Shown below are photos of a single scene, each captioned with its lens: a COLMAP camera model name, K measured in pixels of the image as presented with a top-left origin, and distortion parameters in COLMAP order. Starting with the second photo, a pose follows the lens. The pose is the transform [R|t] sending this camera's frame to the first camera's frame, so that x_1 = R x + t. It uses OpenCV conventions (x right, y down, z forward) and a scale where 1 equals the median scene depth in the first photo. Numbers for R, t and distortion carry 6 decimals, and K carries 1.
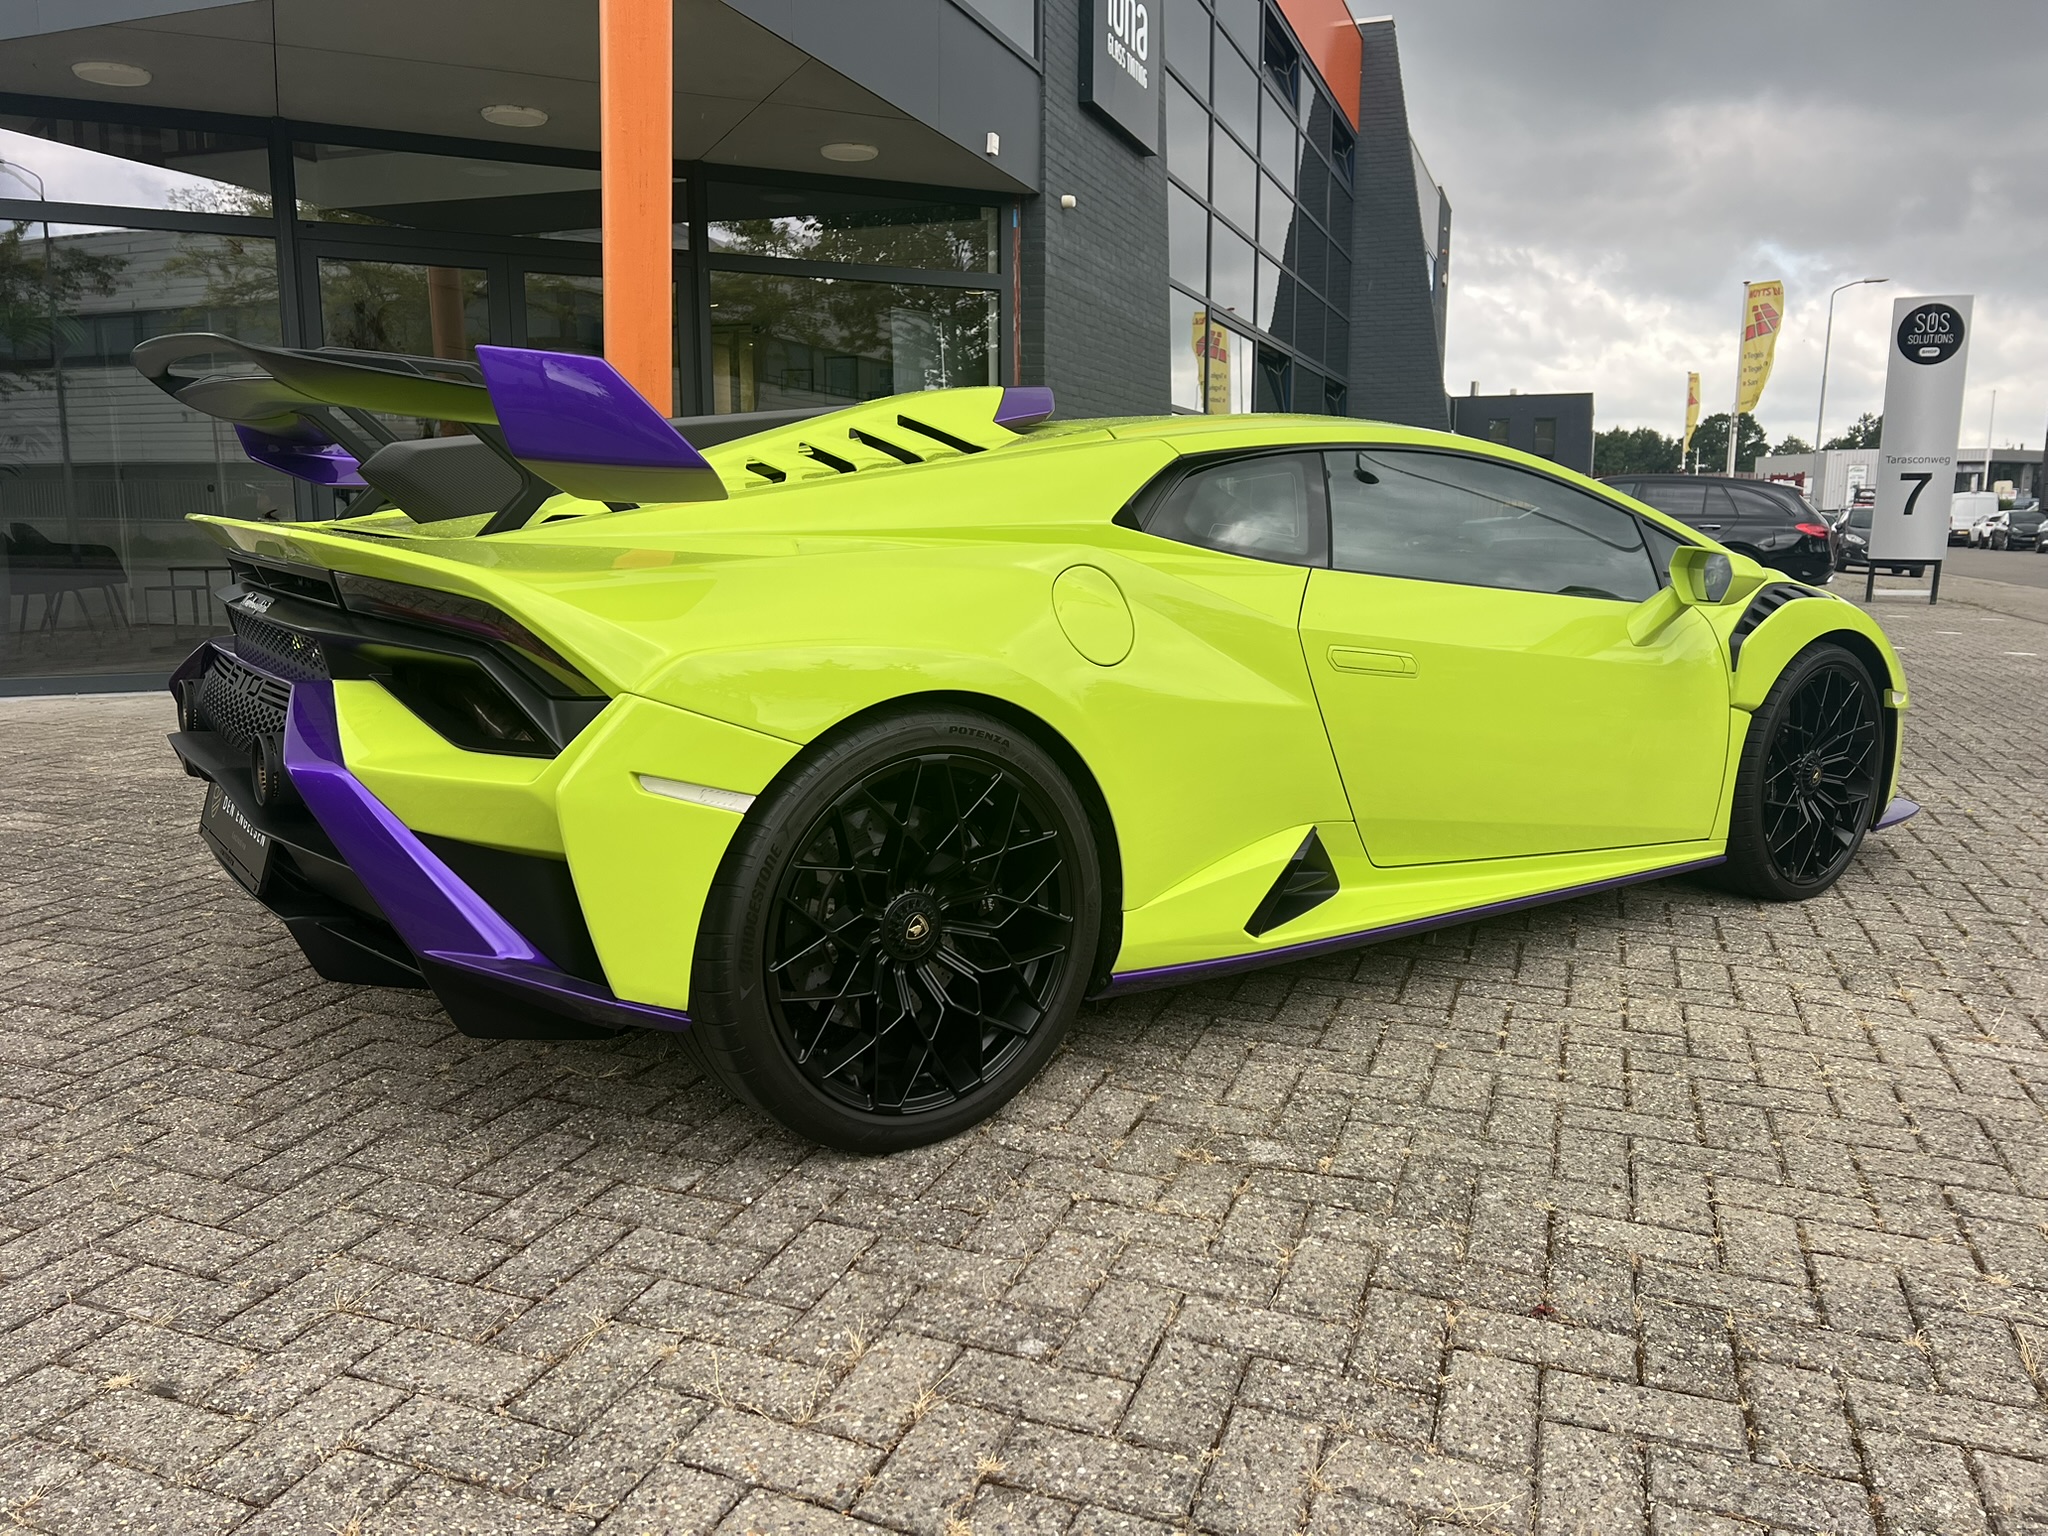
lens RADIAL K [[1539.2, 0, 1020.0], [0, 1539.2, 766.3], [0, 0, 1]] dist [0.045550, -0.049985]
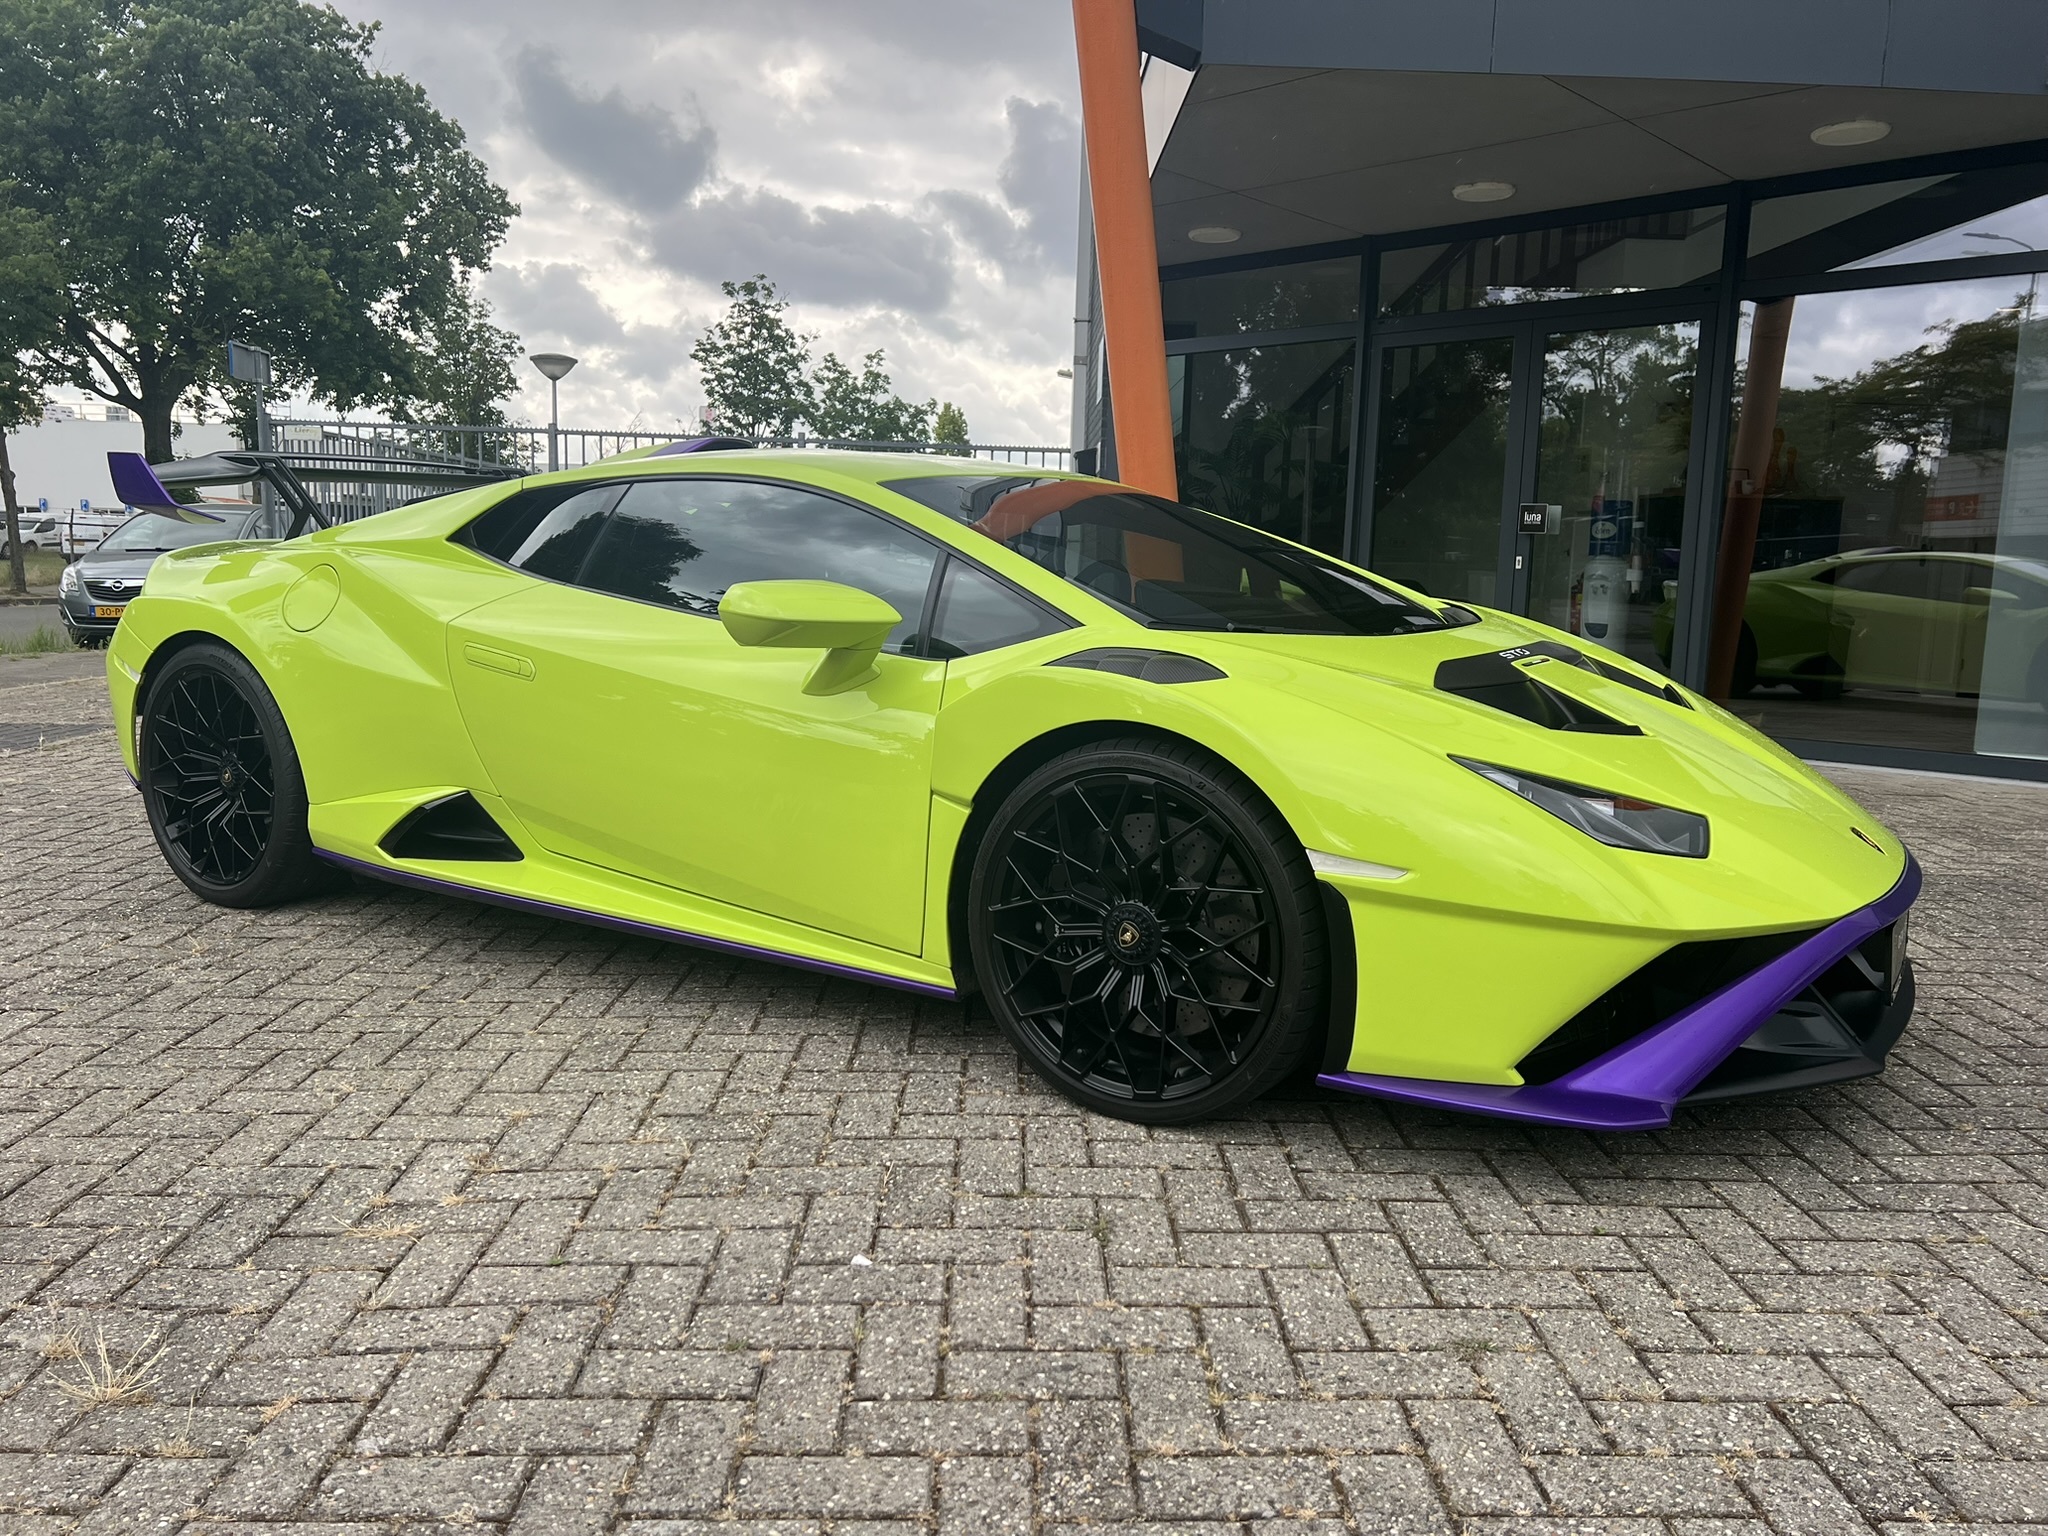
lens RADIAL K [[1539.2, 0, 1022.8], [0, 1539.2, 782.1], [0, 0, 1]] dist [0.045550, -0.049985]
pose [[0.364031, 0.137595, -0.921167, 1.375043], [-0.174496, 0.981590, 0.077662, -0.129379], [0.914895, 0.132469, 0.381340, 0.873384]]
